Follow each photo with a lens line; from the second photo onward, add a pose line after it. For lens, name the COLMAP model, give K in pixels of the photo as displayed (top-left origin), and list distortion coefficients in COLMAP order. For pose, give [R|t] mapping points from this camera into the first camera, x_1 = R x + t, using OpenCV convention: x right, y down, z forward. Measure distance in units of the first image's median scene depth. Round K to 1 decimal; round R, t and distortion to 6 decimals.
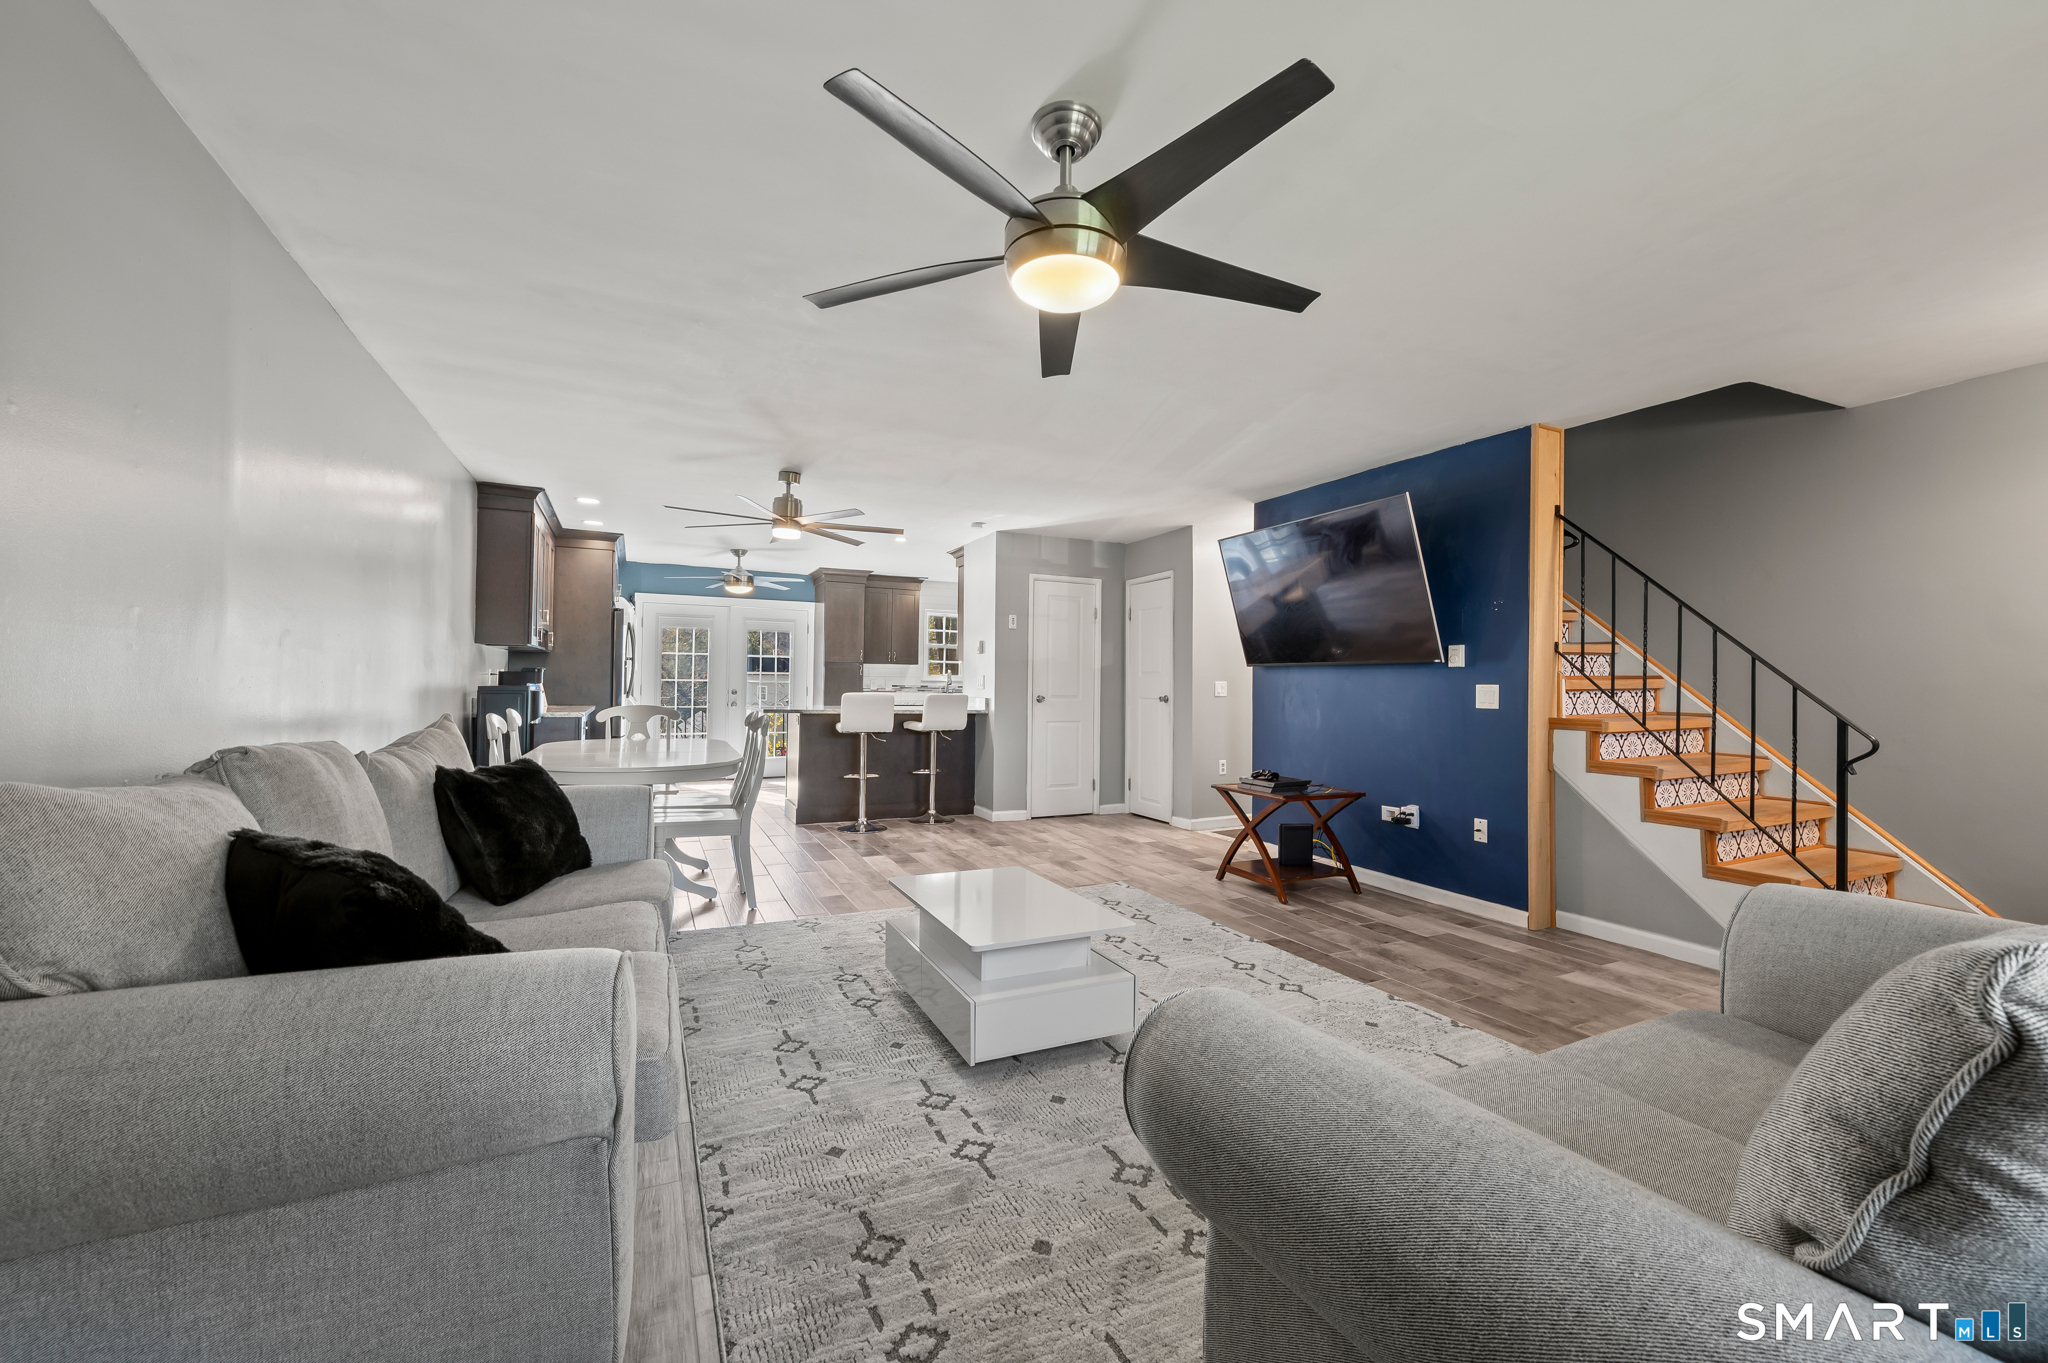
lens RADIAL K [[824.2, 0, 1033.5], [0, 824.2, 676.5], [0, 0, 1]] dist [-0.000066, -0.000113]
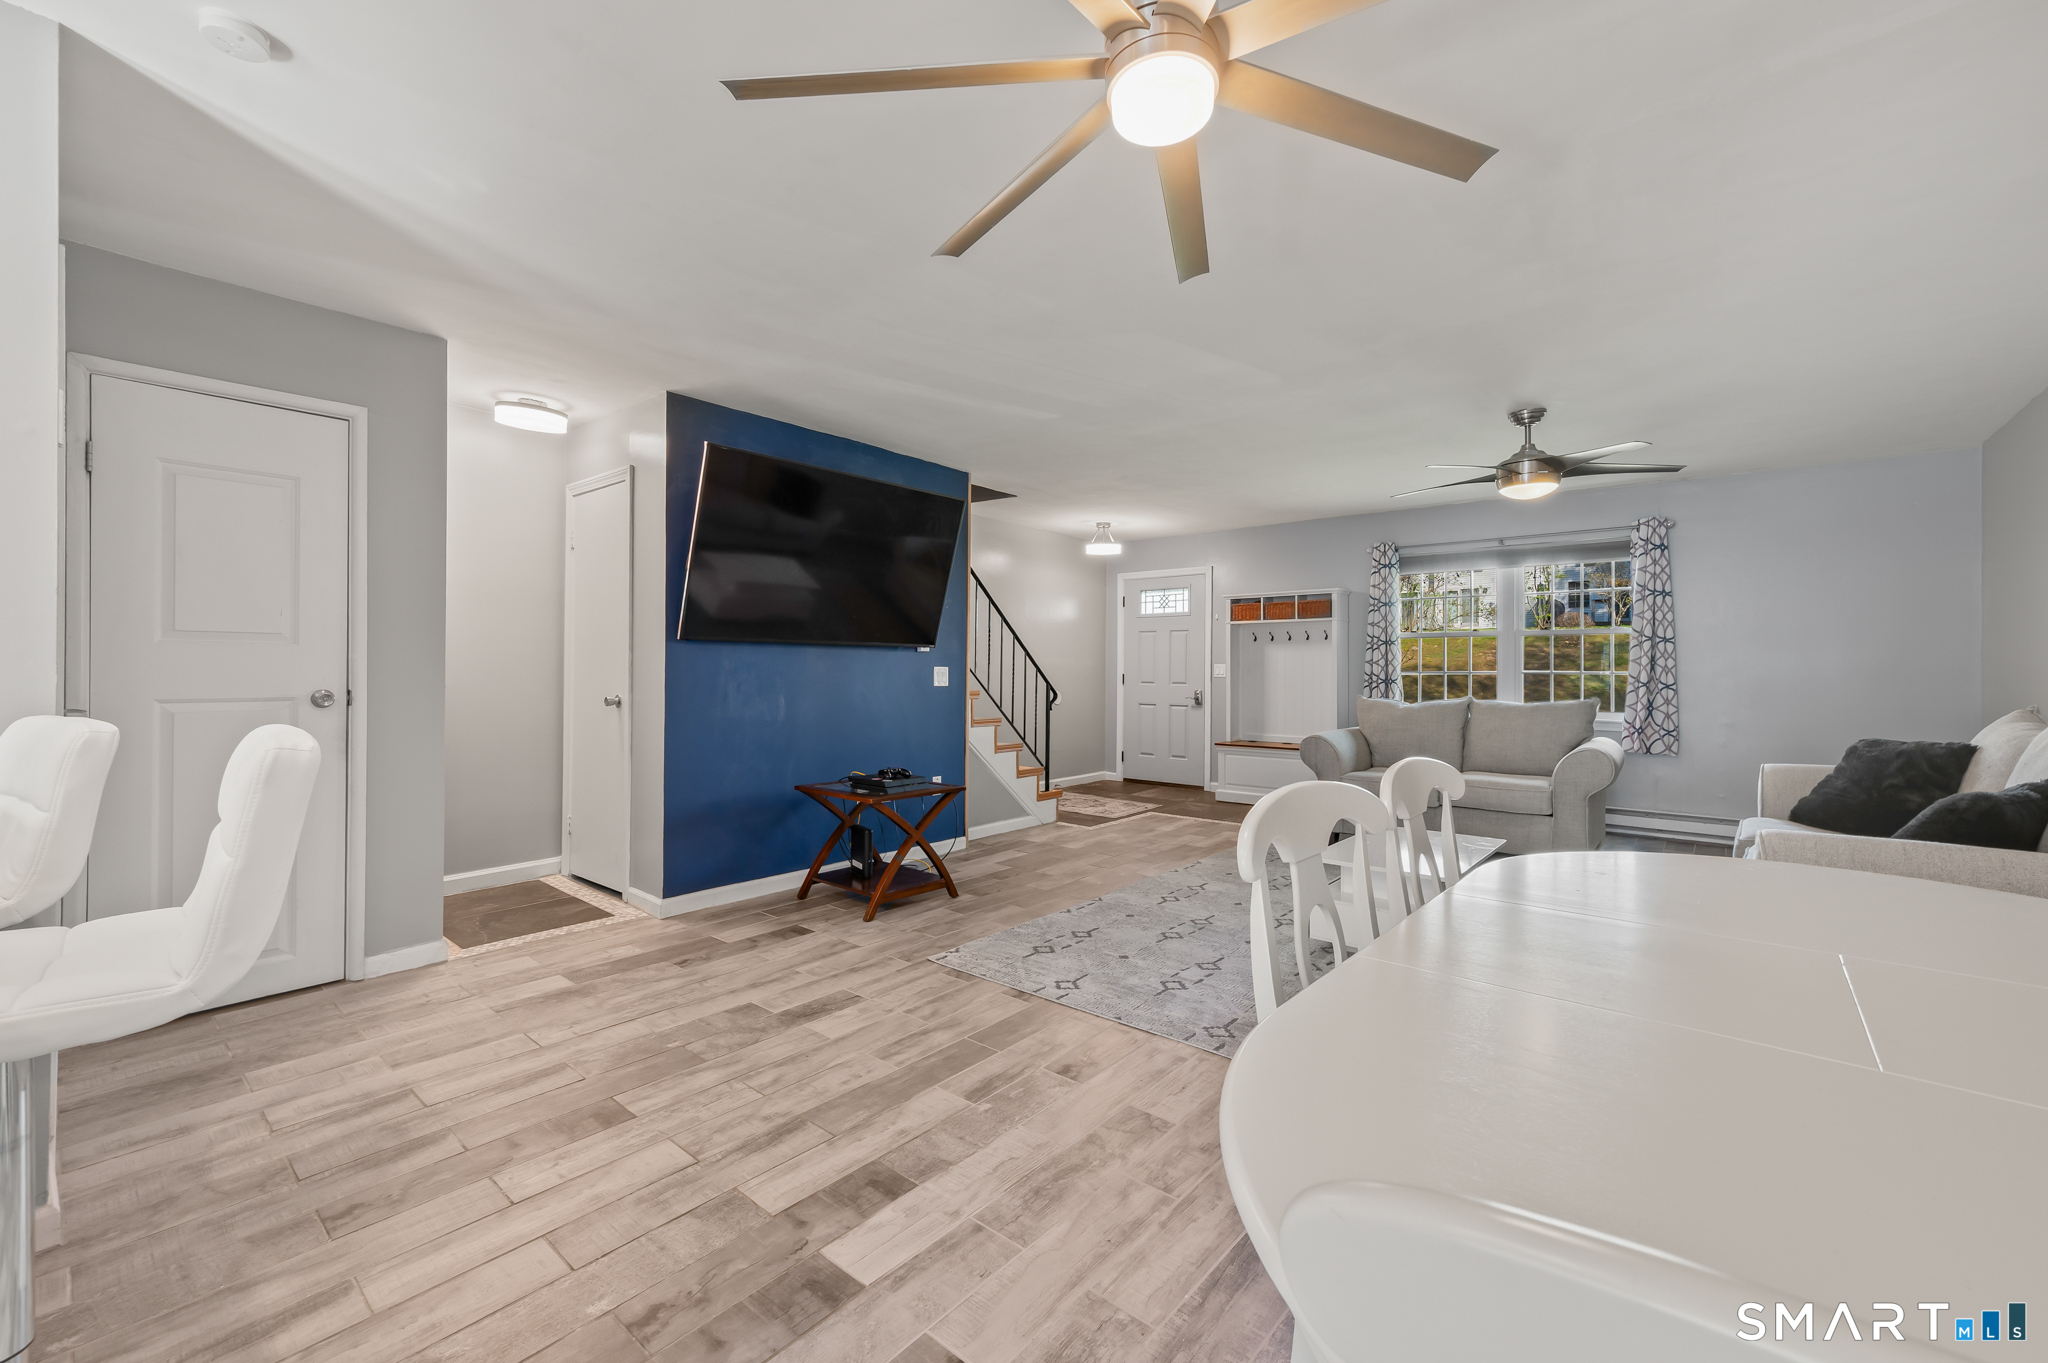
lens RADIAL K [[824.2, 0, 1033.5], [0, 824.2, 676.5], [0, 0, 1]] dist [-0.000066, -0.000113]
pose [[-0.420670, -0.021560, 0.906957, -0.403289], [-0.017505, 0.999724, 0.015645, 0.002102], [-0.907045, -0.009295, -0.420932, 0.895540]]
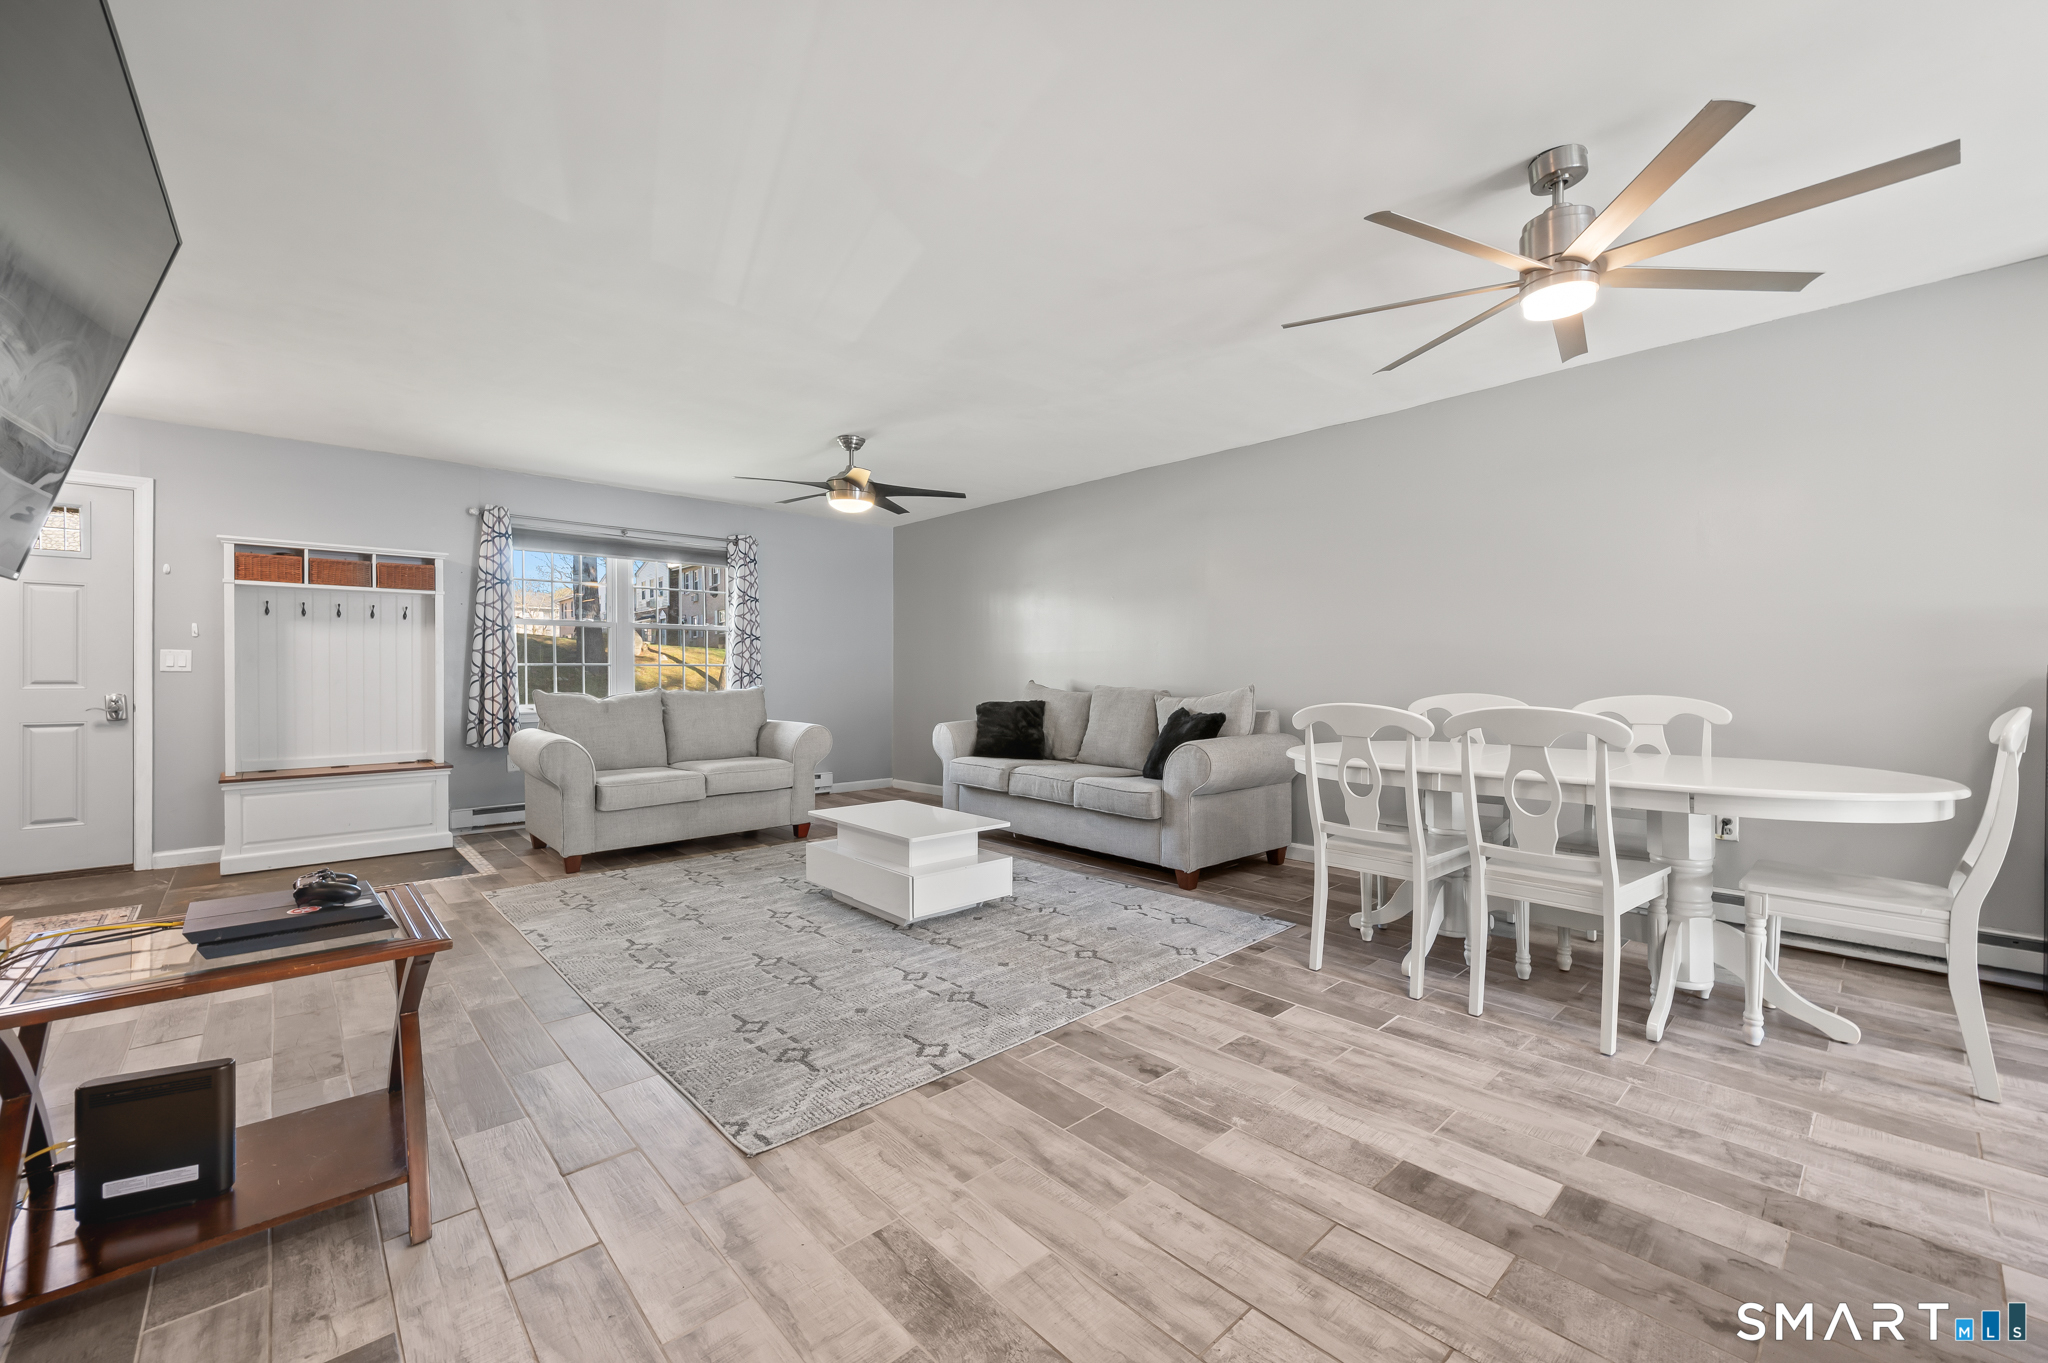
lens RADIAL K [[824.2, 0, 1033.5], [0, 824.2, 676.5], [0, 0, 1]] dist [-0.000066, -0.000113]
pose [[-0.952609, -0.011329, -0.303988, 0.076644], [-0.008771, 0.999914, -0.009777, 0.021851], [0.304072, -0.006647, -0.952626, 1.040928]]
